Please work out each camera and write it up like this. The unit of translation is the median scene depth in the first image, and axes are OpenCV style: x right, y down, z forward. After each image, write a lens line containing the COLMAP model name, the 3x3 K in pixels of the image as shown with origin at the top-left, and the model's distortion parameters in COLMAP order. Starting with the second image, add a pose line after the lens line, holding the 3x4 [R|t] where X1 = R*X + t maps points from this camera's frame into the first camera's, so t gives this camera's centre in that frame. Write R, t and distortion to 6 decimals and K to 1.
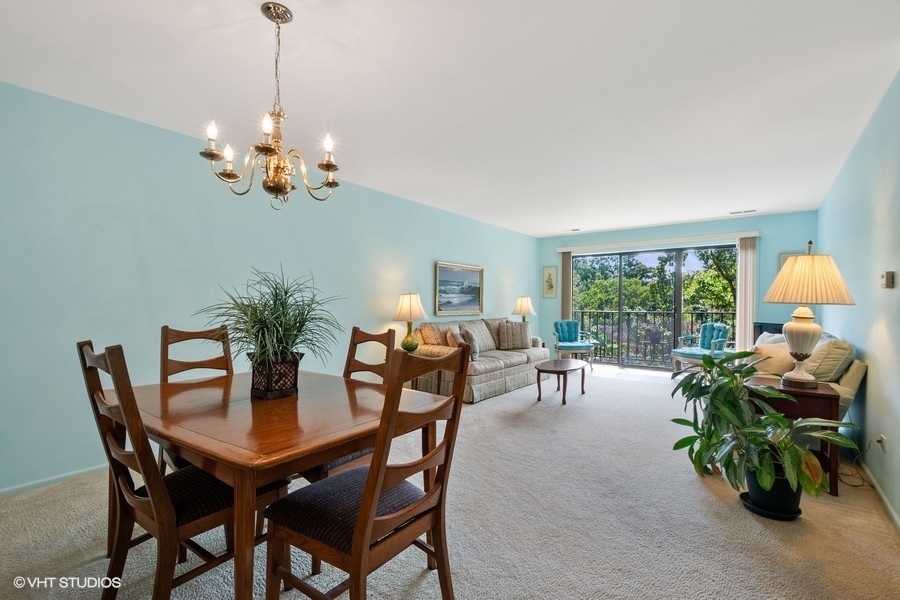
lens RADIAL K [[402.9, 0, 451.9], [0, 402.9, 303.7], [0, 0, 1]] dist [0.007625, -0.000309]
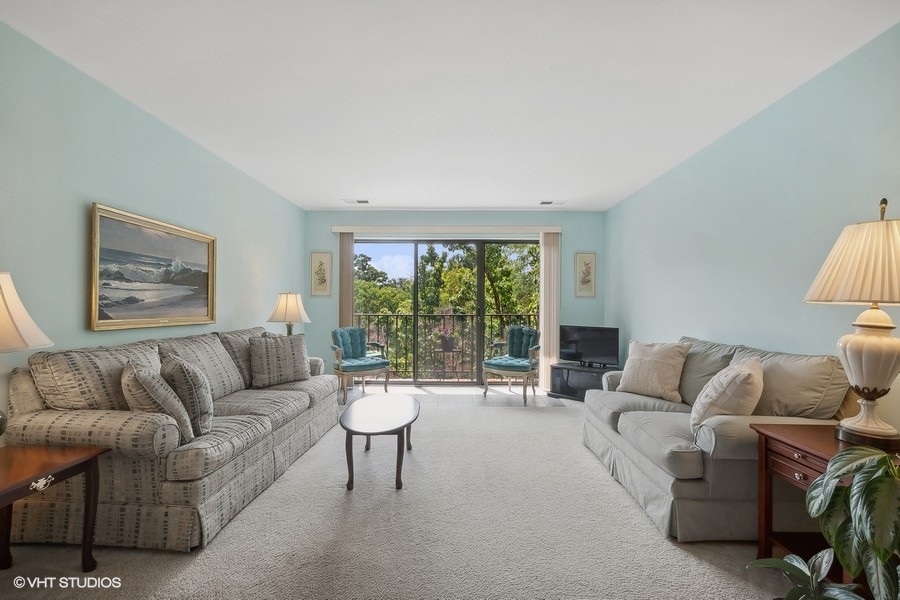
lens RADIAL K [[402.9, 0, 458.1], [0, 402.9, 309.3], [0, 0, 1]] dist [0.007625, -0.000309]
pose [[0.796363, -0.003015, 0.604811, 0.009501], [-0.002699, 0.999960, 0.008540, 0.002213], [-0.604813, -0.008433, 0.796323, 0.404051]]
